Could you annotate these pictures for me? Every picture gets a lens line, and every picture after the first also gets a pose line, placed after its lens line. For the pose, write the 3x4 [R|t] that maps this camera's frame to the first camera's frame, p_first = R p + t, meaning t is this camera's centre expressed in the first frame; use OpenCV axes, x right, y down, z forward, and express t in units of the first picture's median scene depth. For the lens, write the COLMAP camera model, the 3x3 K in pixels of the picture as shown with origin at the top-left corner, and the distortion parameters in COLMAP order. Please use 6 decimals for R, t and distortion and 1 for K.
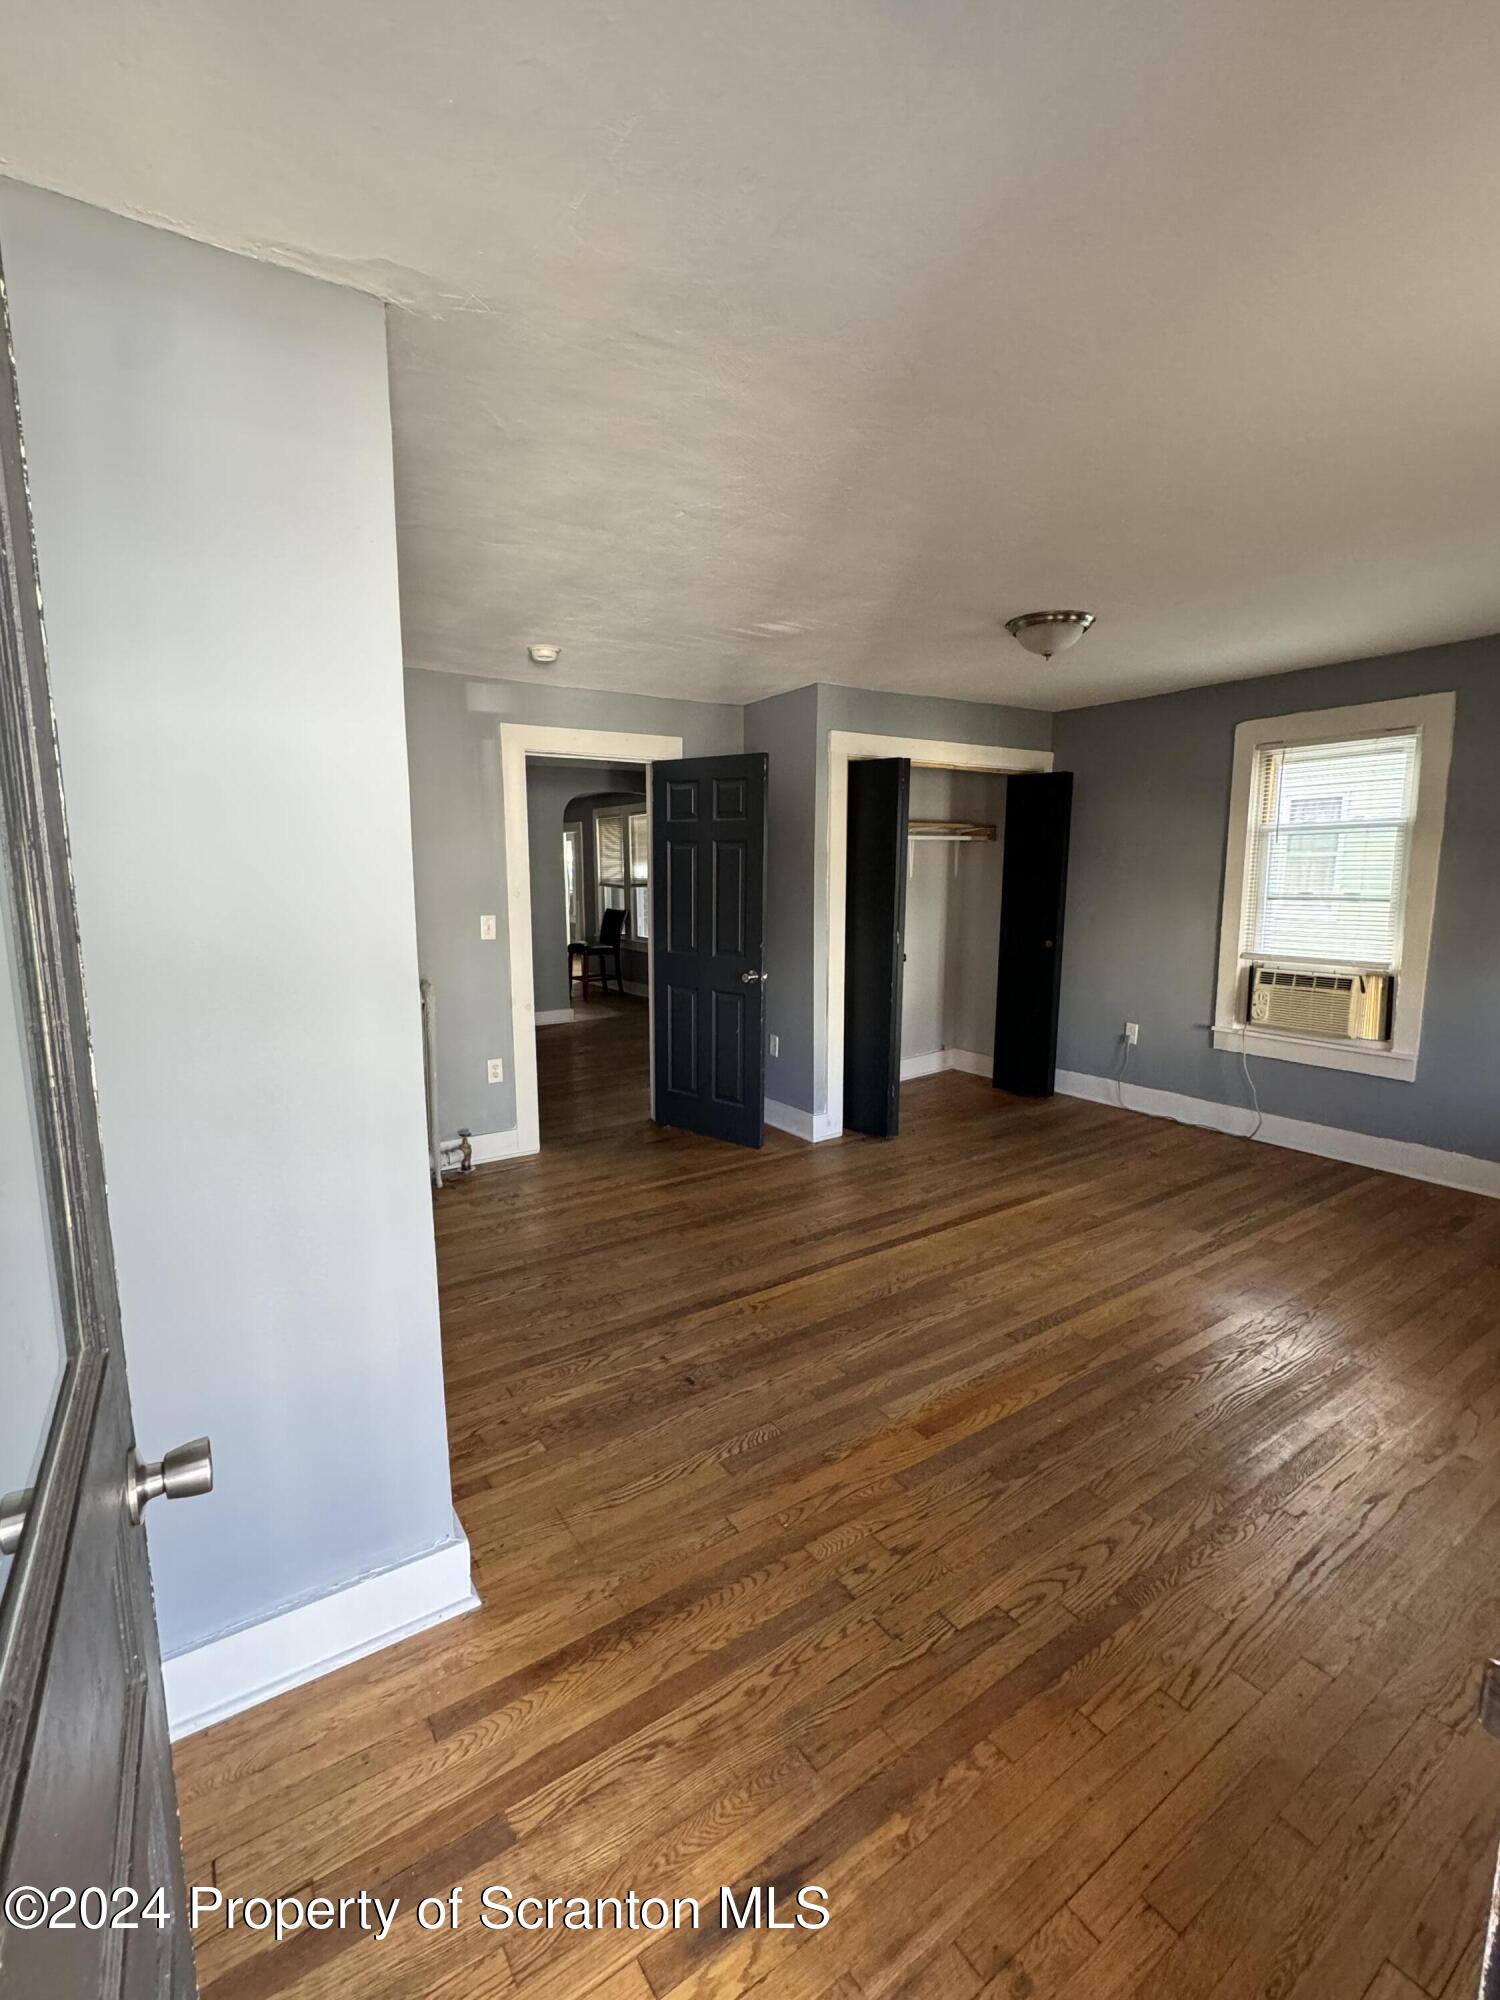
lens RADIAL K [[891.6, 0, 753.1], [0, 891.6, 999.1], [0, 0, 1]] dist [-0.002139, 0.001181]
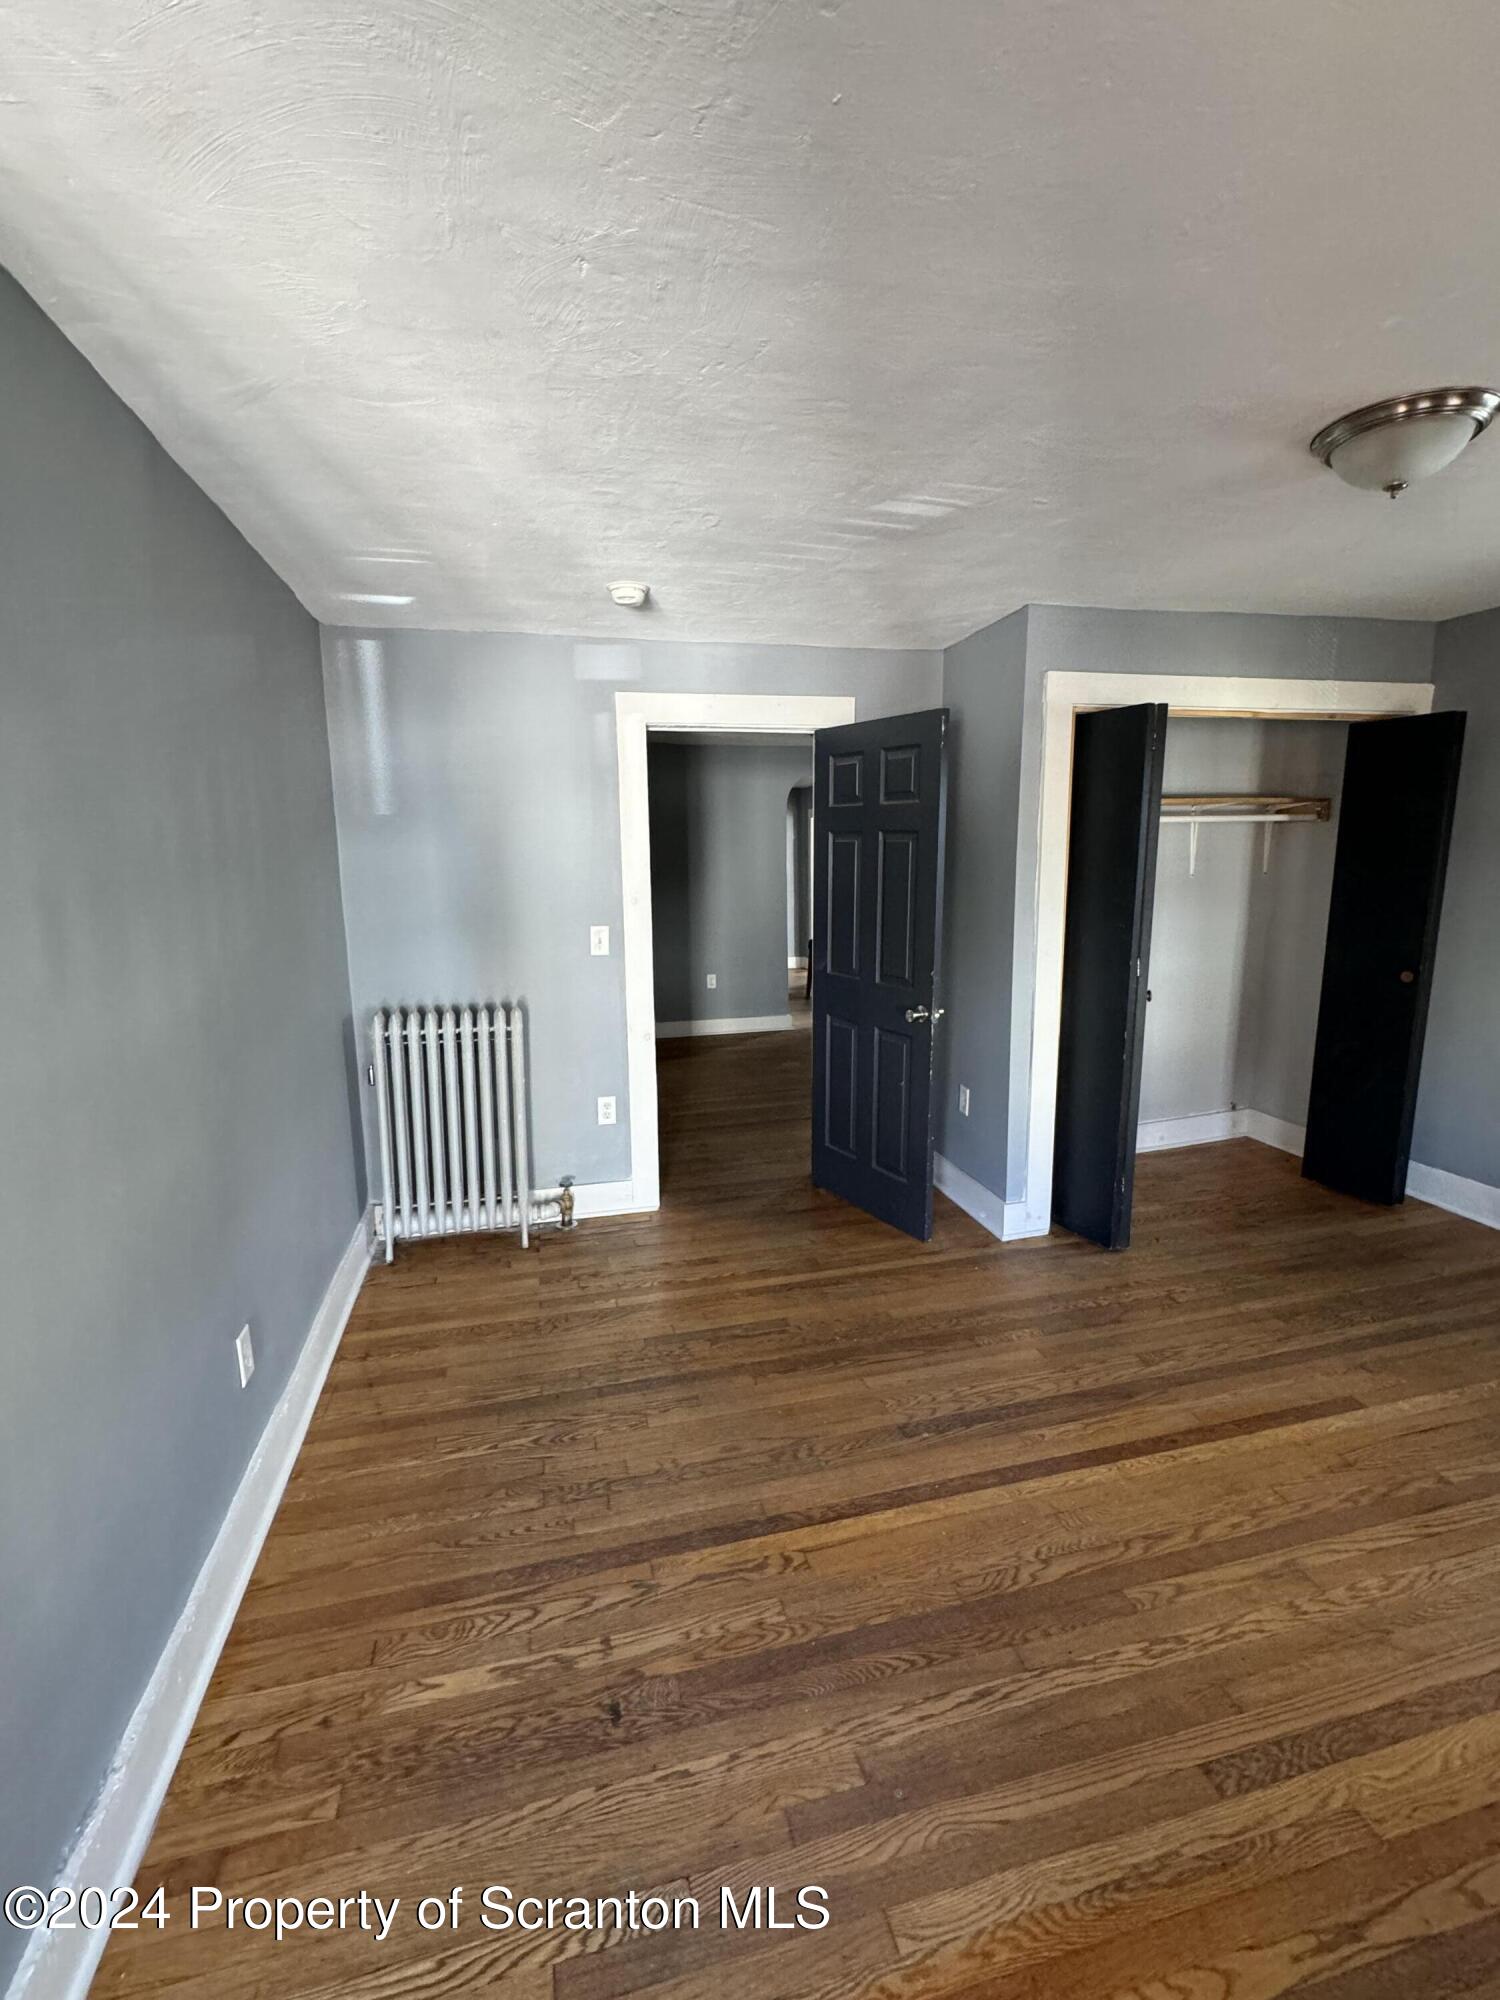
lens RADIAL K [[891.6, 0, 747.1], [0, 891.6, 1001.4], [0, 0, 1]] dist [-0.002139, 0.001181]
pose [[0.939617, 0.047665, -0.338891, 0.120536], [-0.039853, 0.998756, 0.029976, -0.055070], [0.339899, -0.014660, 0.940348, 0.265660]]
